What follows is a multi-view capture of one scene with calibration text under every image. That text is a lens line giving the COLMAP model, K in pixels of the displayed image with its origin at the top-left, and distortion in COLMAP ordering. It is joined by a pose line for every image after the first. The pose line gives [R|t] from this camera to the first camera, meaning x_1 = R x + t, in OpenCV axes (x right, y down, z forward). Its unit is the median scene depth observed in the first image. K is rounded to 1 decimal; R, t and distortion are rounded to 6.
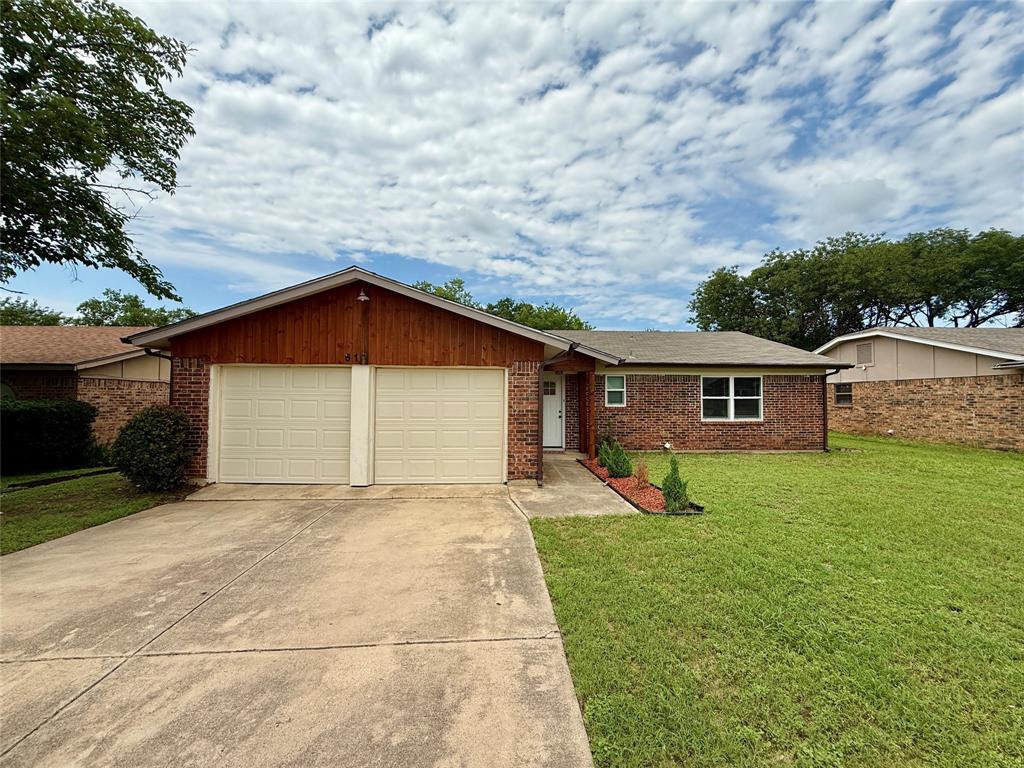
lens RADIAL K [[406.2, 0, 504.1], [0, 406.2, 381.3], [0, 0, 1]] dist [-0.000548, 0.001055]
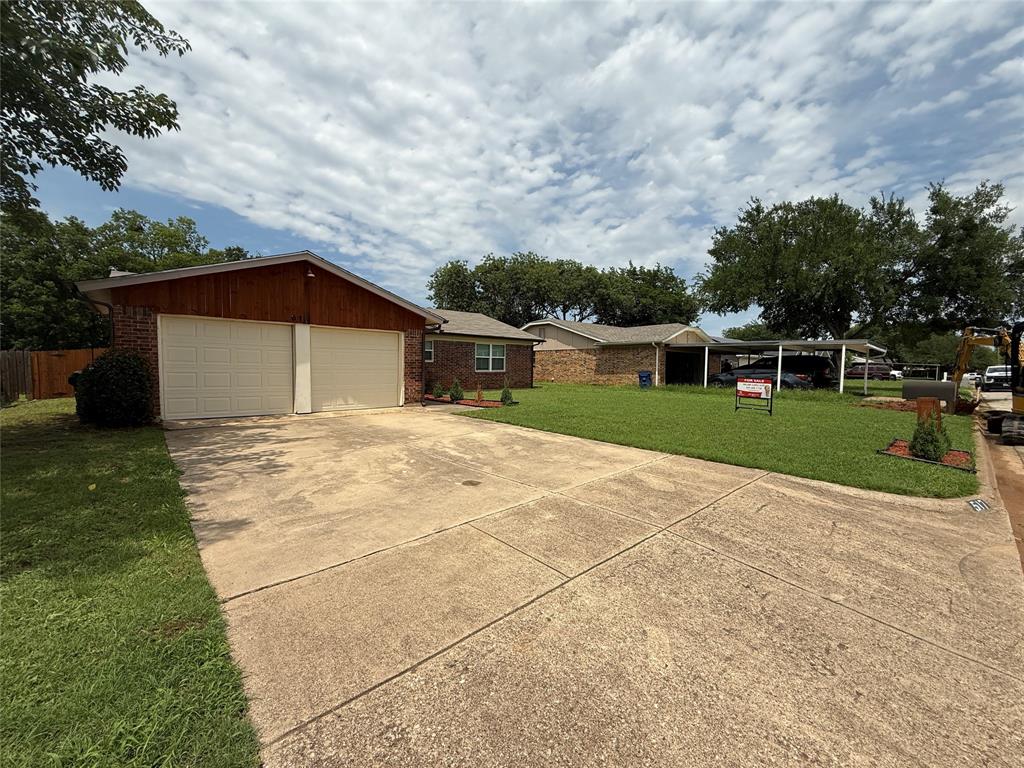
lens RADIAL K [[406.2, 0, 502.3], [0, 406.2, 374.6], [0, 0, 1]] dist [-0.000548, 0.001055]
pose [[0.773263, -0.008284, 0.634032, -0.298010], [-0.034862, 0.997847, 0.055554, 0.012299], [-0.633127, -0.065062, 0.771309, -0.195560]]
